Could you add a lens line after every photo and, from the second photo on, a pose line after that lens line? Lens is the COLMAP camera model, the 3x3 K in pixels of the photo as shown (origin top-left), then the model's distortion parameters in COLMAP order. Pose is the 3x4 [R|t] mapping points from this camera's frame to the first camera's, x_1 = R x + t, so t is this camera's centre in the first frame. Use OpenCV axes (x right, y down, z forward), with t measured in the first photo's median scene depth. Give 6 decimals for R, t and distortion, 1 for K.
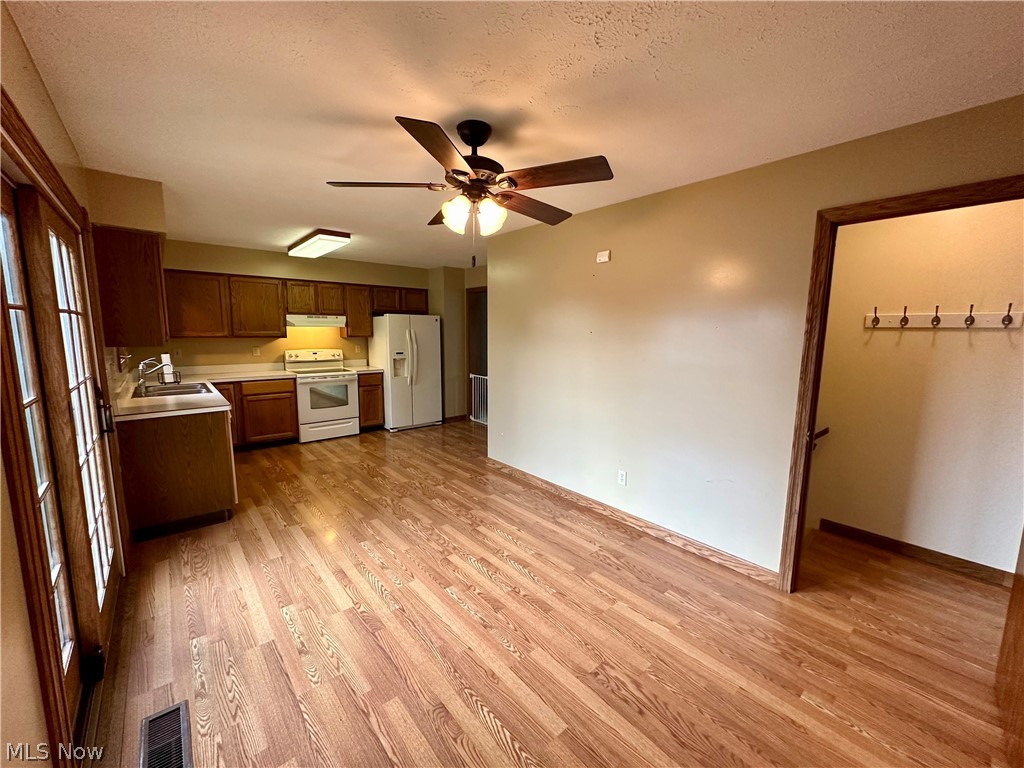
lens RADIAL K [[406.6, 0, 511.2], [0, 406.6, 385.7], [0, 0, 1]] dist [-0.001506, -0.000145]
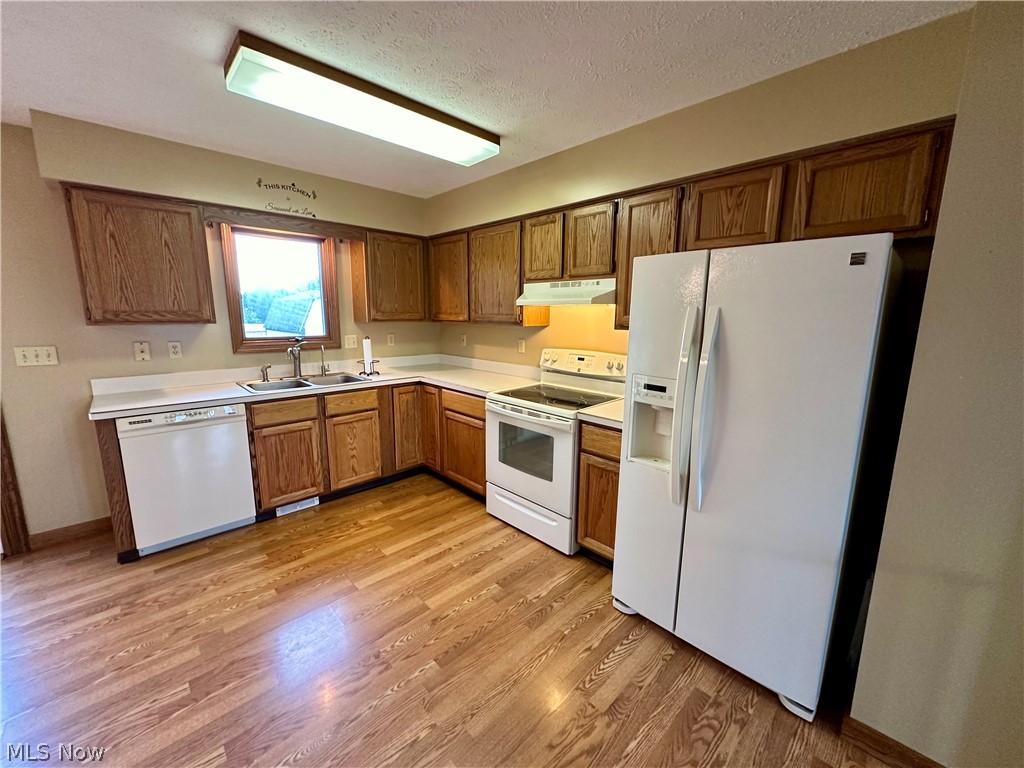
lens RADIAL K [[406.6, 0, 509.5], [0, 406.6, 383.8], [0, 0, 1]] dist [-0.001506, -0.000145]
pose [[0.055561, 0.164018, -0.984891, 0.014123], [-0.144505, 0.977350, 0.154610, -0.131462], [0.987943, 0.133731, 0.078004, 1.008469]]
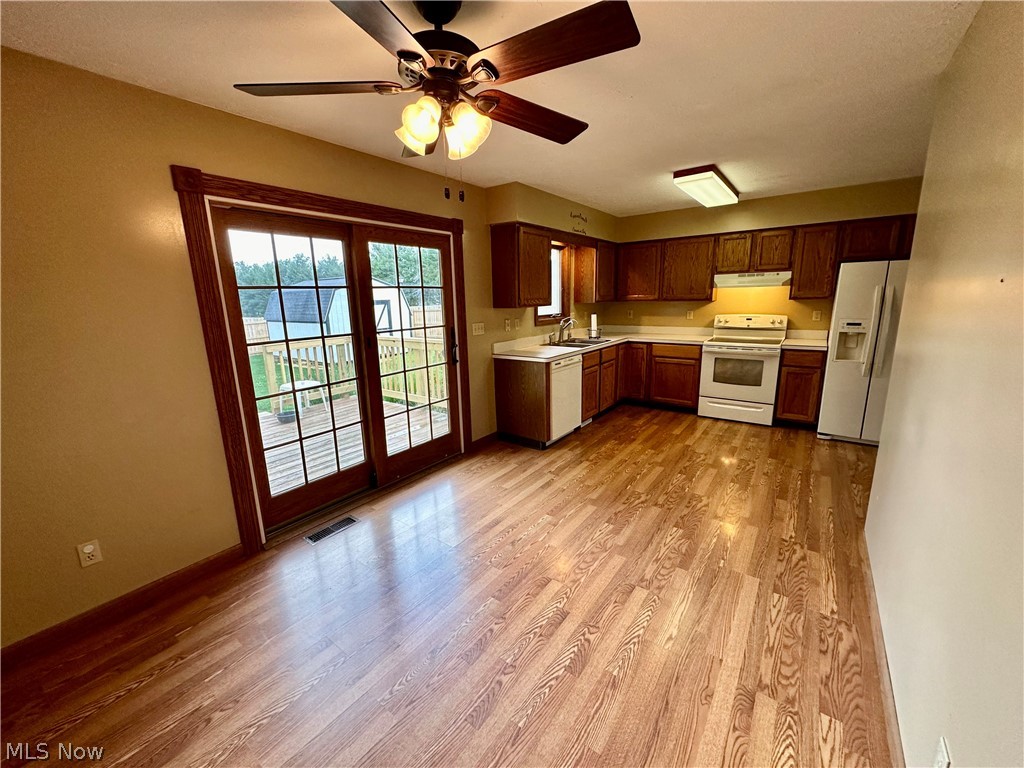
lens RADIAL K [[406.6, 0, 512.3], [0, 406.6, 383.9], [0, 0, 1]] dist [-0.001506, -0.000145]
pose [[0.226779, 0.191433, -0.954948, 0.273200], [-0.108217, 0.979374, 0.170630, -0.044555], [0.967915, 0.064646, 0.242818, 0.375884]]
